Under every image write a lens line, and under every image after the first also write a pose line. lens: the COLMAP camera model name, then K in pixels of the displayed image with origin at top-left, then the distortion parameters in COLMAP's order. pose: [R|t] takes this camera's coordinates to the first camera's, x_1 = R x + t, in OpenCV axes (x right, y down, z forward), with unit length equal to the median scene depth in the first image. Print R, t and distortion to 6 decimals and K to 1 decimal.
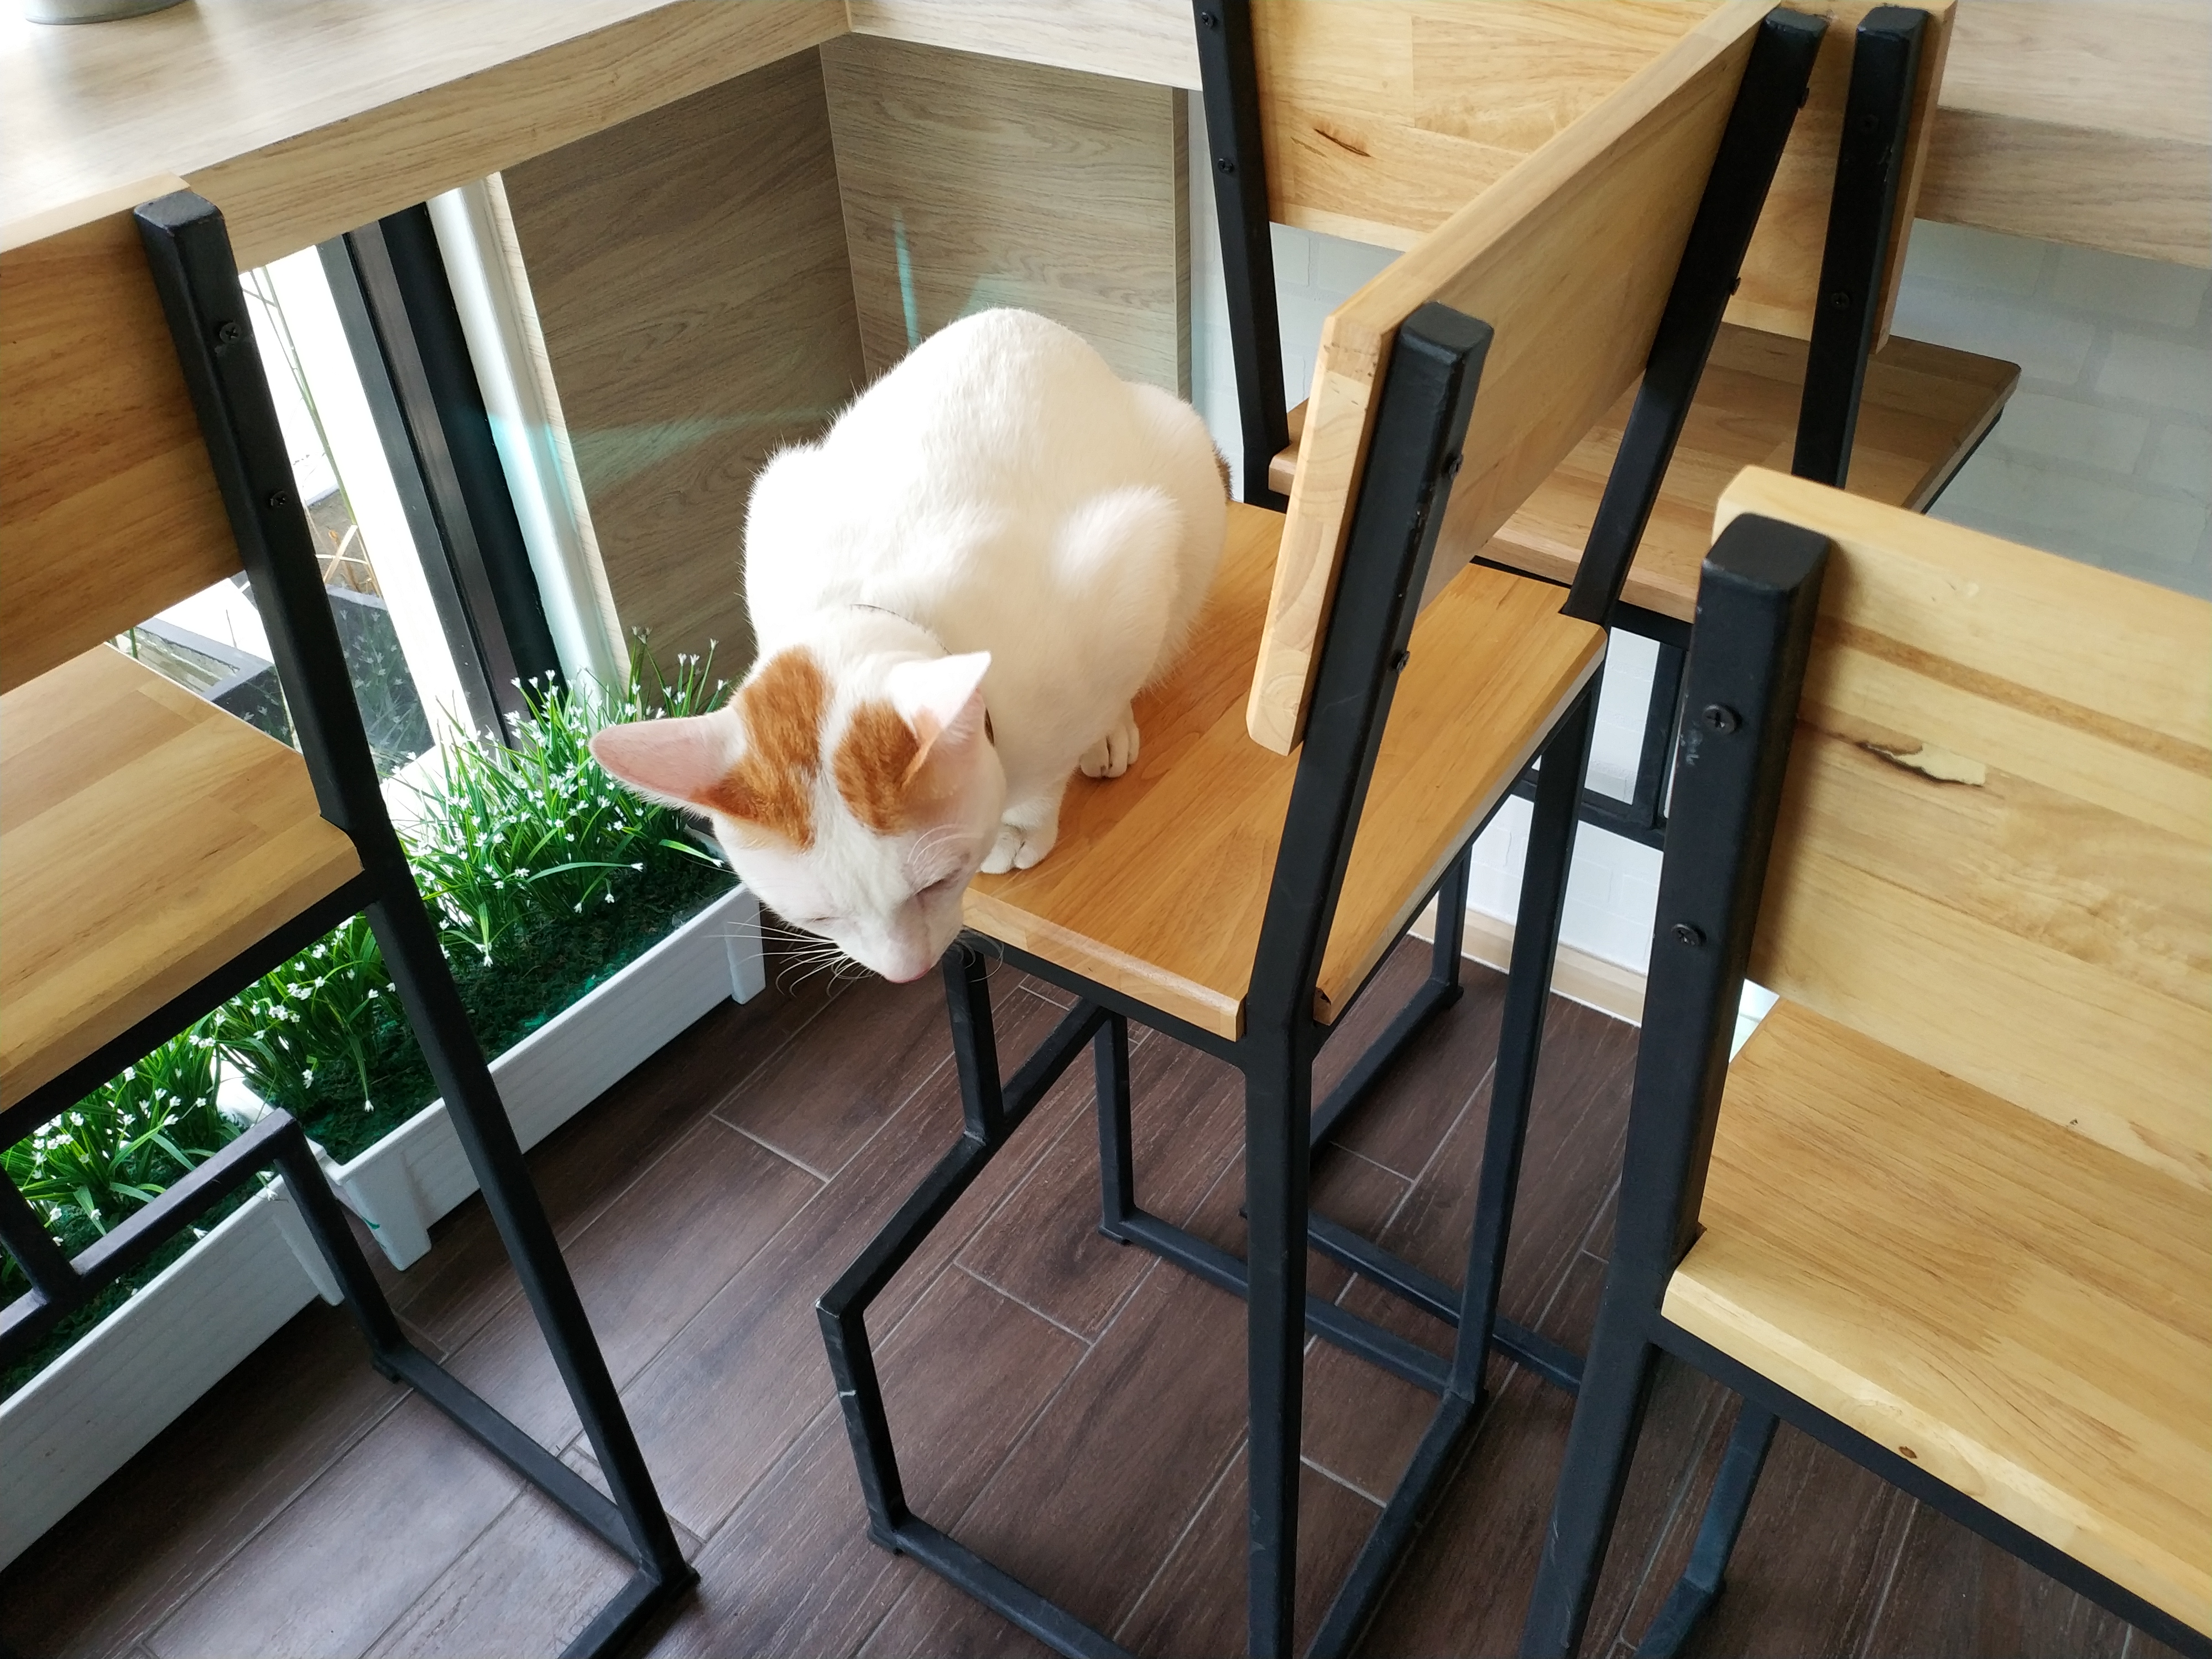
lens RADIAL K [[1760.8, 0, 1158.5], [0, 1760.8, 830.2], [0, 0, 1]] dist [0.003790, -0.054541]
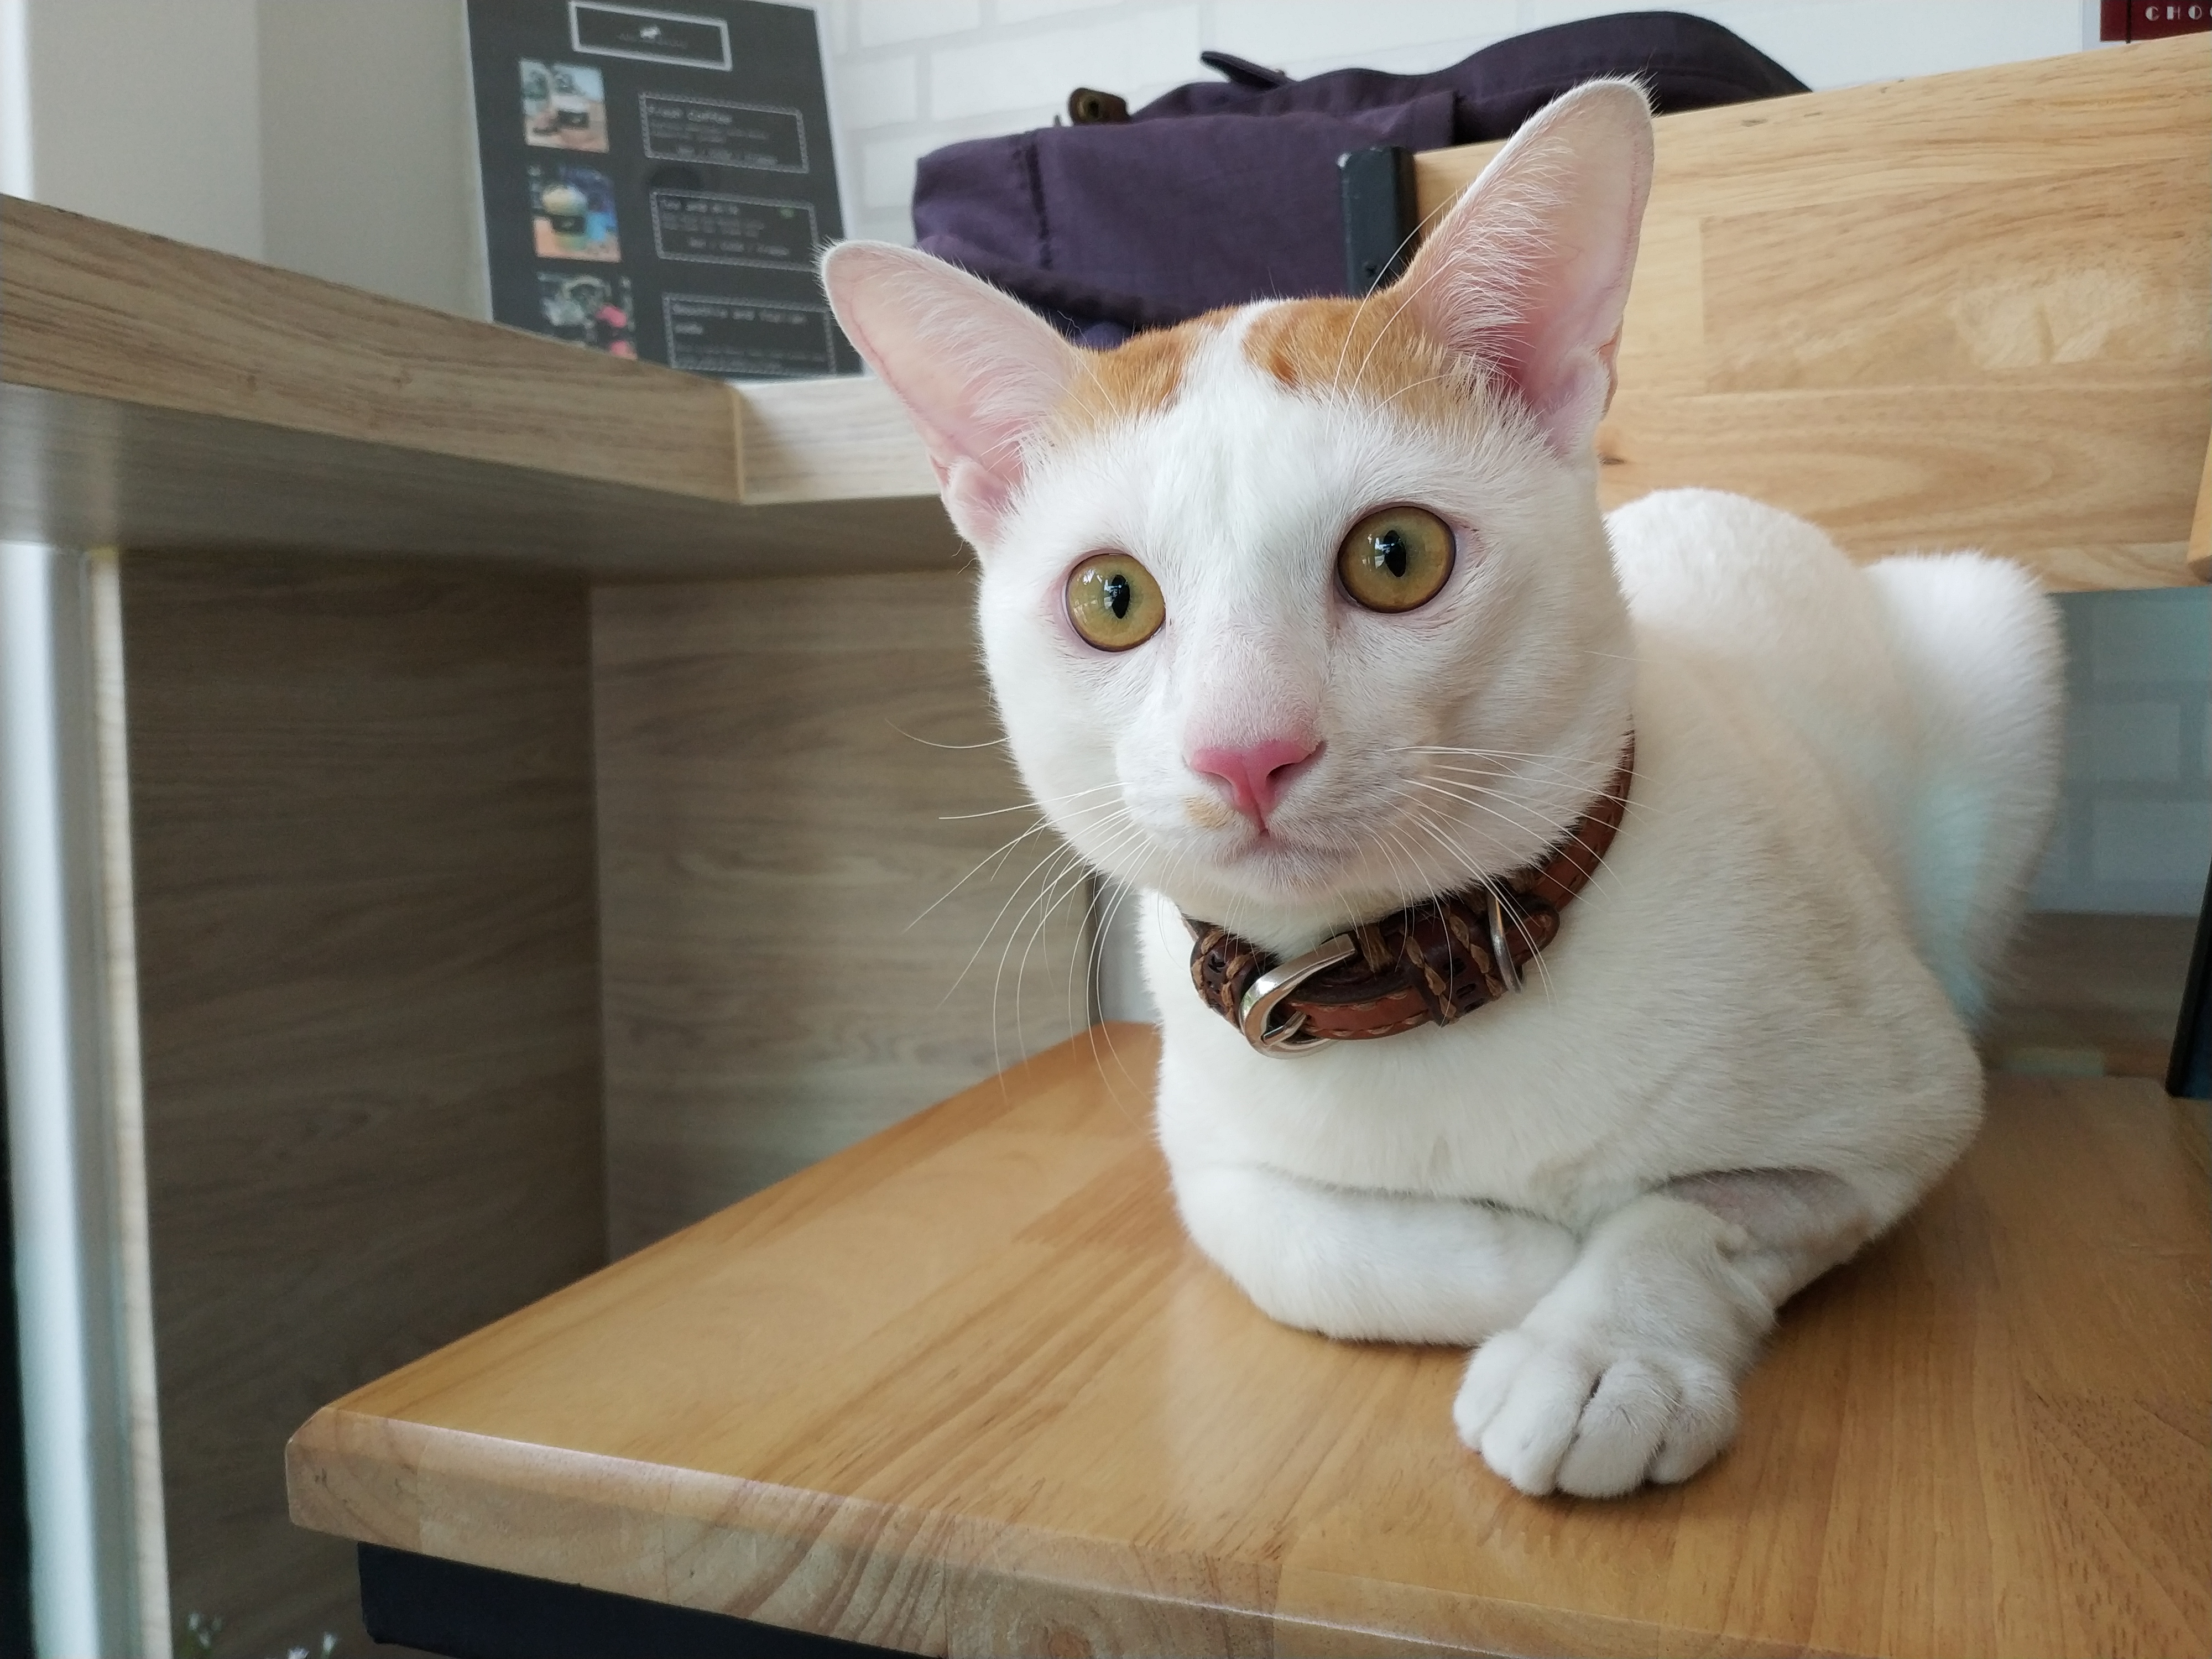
lens RADIAL K [[1760.8, 0, 1158.5], [0, 1760.8, 830.2], [0, 0, 1]] dist [0.003790, -0.054541]
pose [[0.979072, 0.008472, 0.203339, -0.113094], [0.114829, 0.801905, -0.586313, 0.057553], [-0.168026, 0.597392, 0.784150, 0.368271]]
